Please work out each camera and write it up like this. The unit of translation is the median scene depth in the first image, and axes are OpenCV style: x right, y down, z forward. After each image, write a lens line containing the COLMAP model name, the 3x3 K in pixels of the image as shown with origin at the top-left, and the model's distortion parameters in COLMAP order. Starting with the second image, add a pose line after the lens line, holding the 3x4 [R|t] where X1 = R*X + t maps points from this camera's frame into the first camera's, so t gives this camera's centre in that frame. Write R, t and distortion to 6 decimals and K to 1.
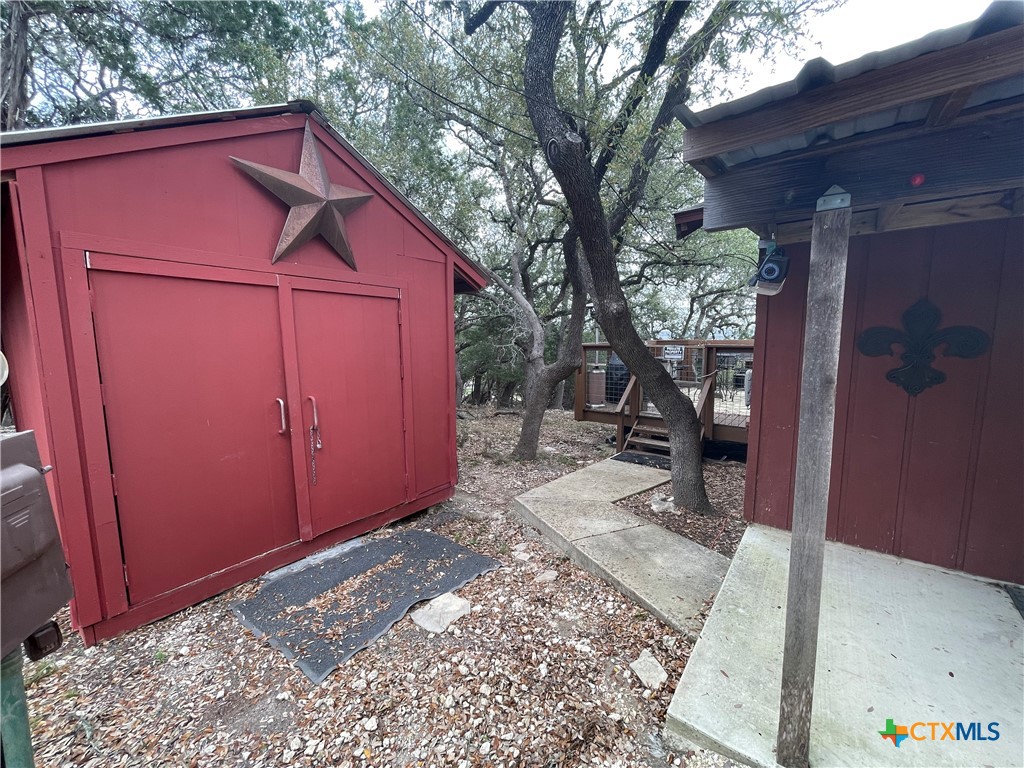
lens RADIAL K [[414.2, 0, 508.7], [0, 414.2, 383.7], [0, 0, 1]] dist [0.014142, 0.001143]
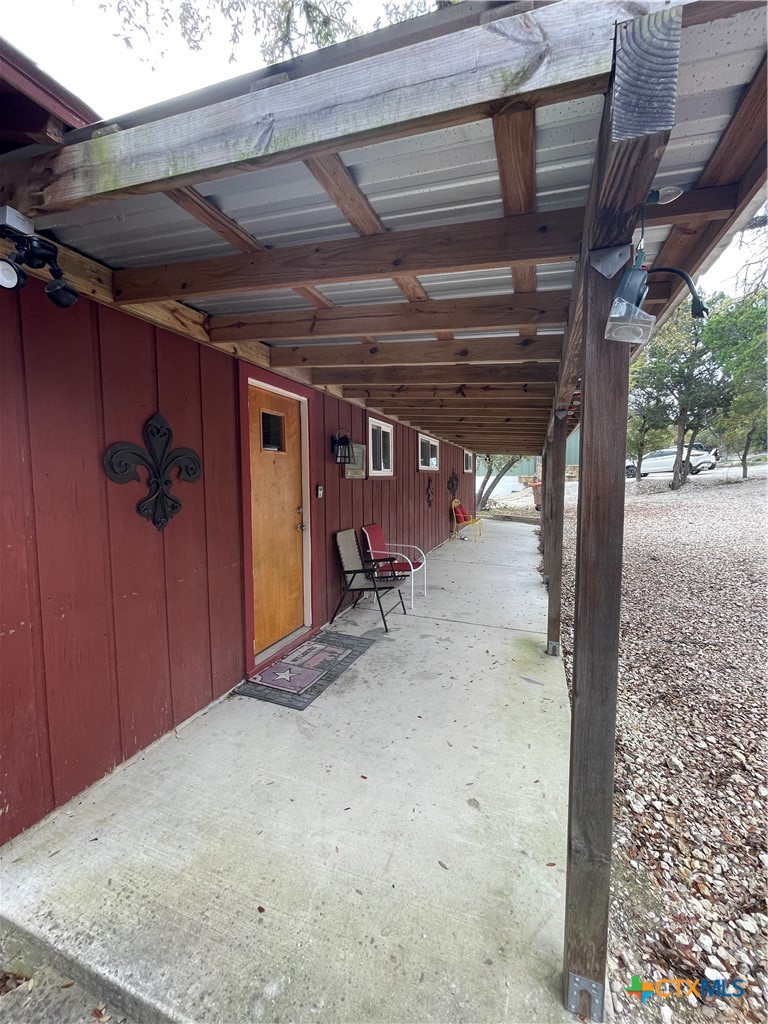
lens RADIAL K [[414.2, 0, 381.7], [0, 414.2, 506.9], [0, 0, 1]] dist [0.014142, 0.001143]
pose [[-0.299040, -0.058173, 0.952466, 0.075438], [0.118422, 0.988162, 0.097534, -0.047920], [-0.946864, 0.141959, -0.288611, 0.897220]]
